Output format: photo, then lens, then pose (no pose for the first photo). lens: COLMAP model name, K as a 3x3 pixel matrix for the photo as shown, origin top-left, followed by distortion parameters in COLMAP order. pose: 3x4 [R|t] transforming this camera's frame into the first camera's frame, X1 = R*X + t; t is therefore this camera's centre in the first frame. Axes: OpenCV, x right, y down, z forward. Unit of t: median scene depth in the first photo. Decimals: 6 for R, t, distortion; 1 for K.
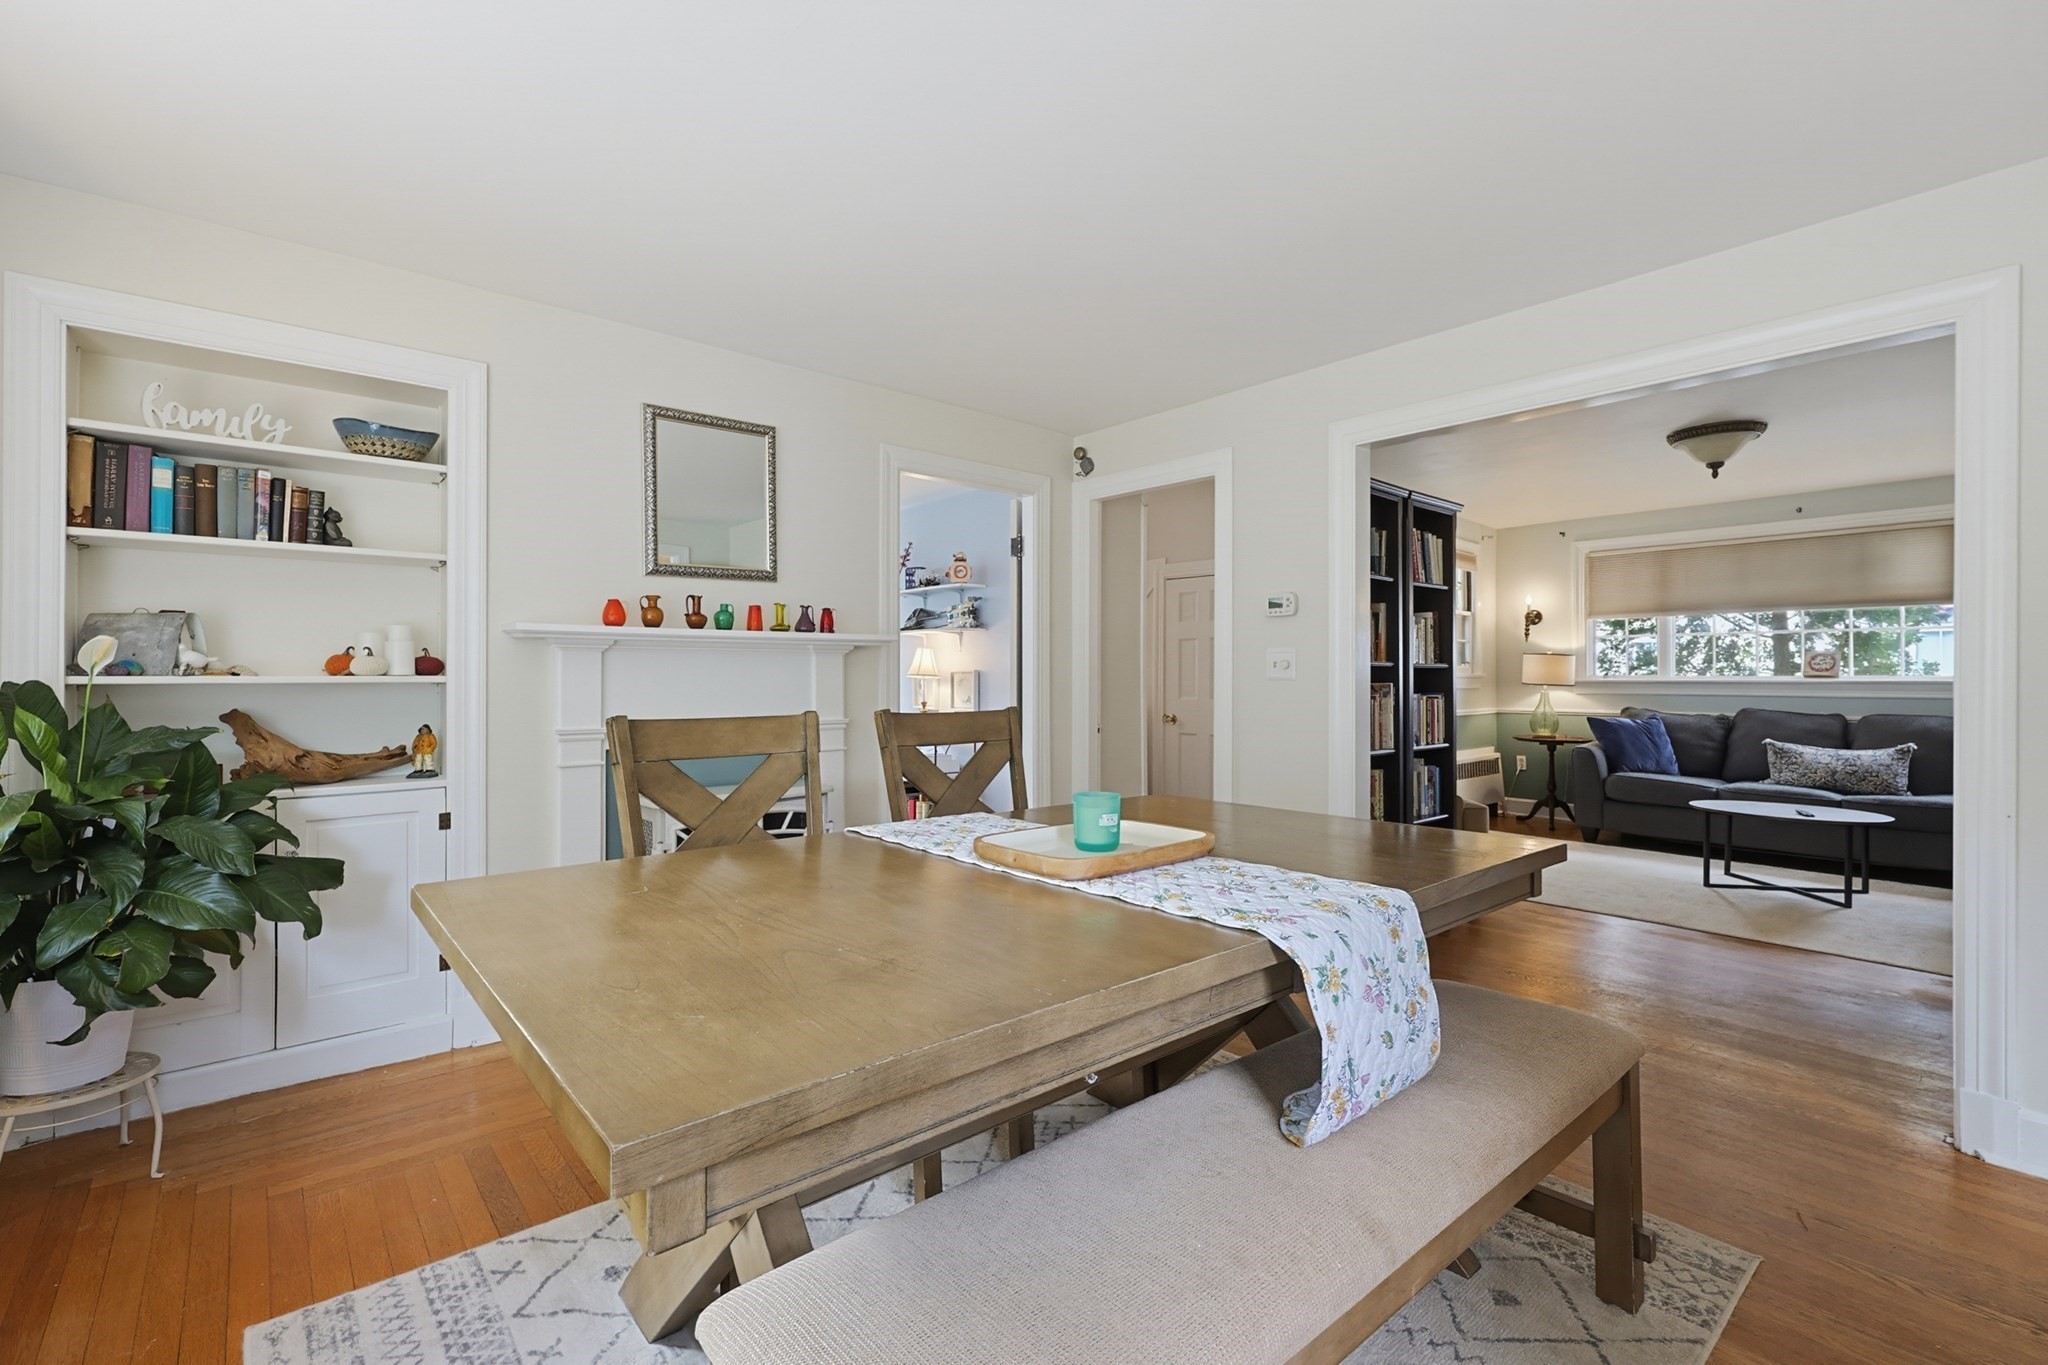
lens RADIAL K [[882.6, 0, 1017.5], [0, 882.6, 670.0], [0, 0, 1]] dist [0.003730, 0.000078]
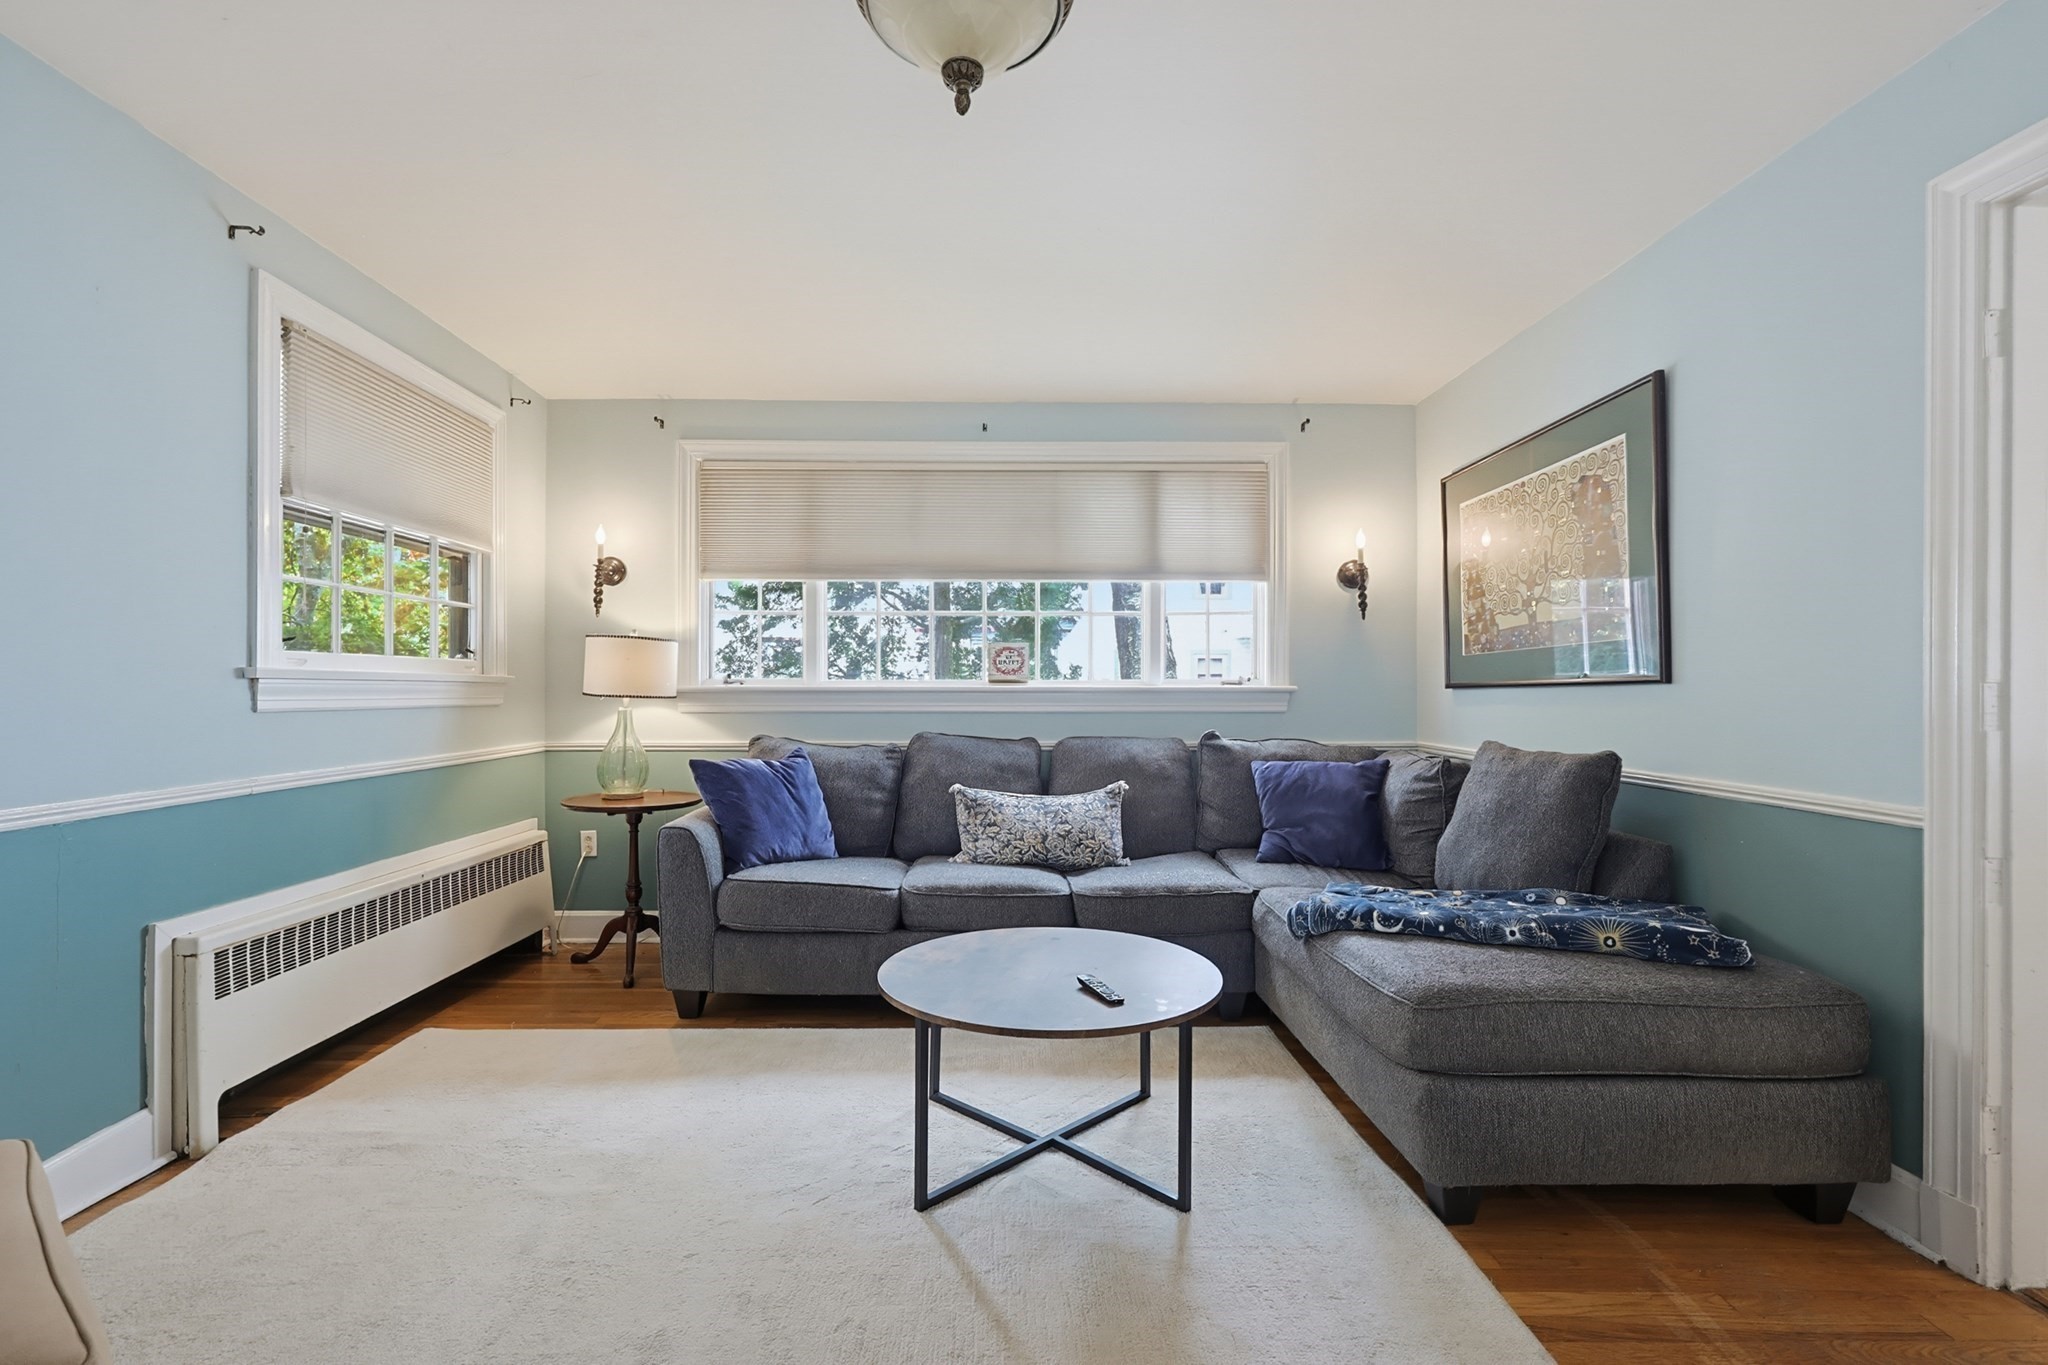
lens RADIAL K [[882.6, 0, 1015.4], [0, 882.6, 679.2], [0, 0, 1]] dist [0.003730, 0.000078]
pose [[0.638327, 0.005587, 0.769745, 0.376611], [-0.005111, 0.999982, -0.003020, 0.007452], [-0.769749, -0.002007, 0.638344, 0.537233]]
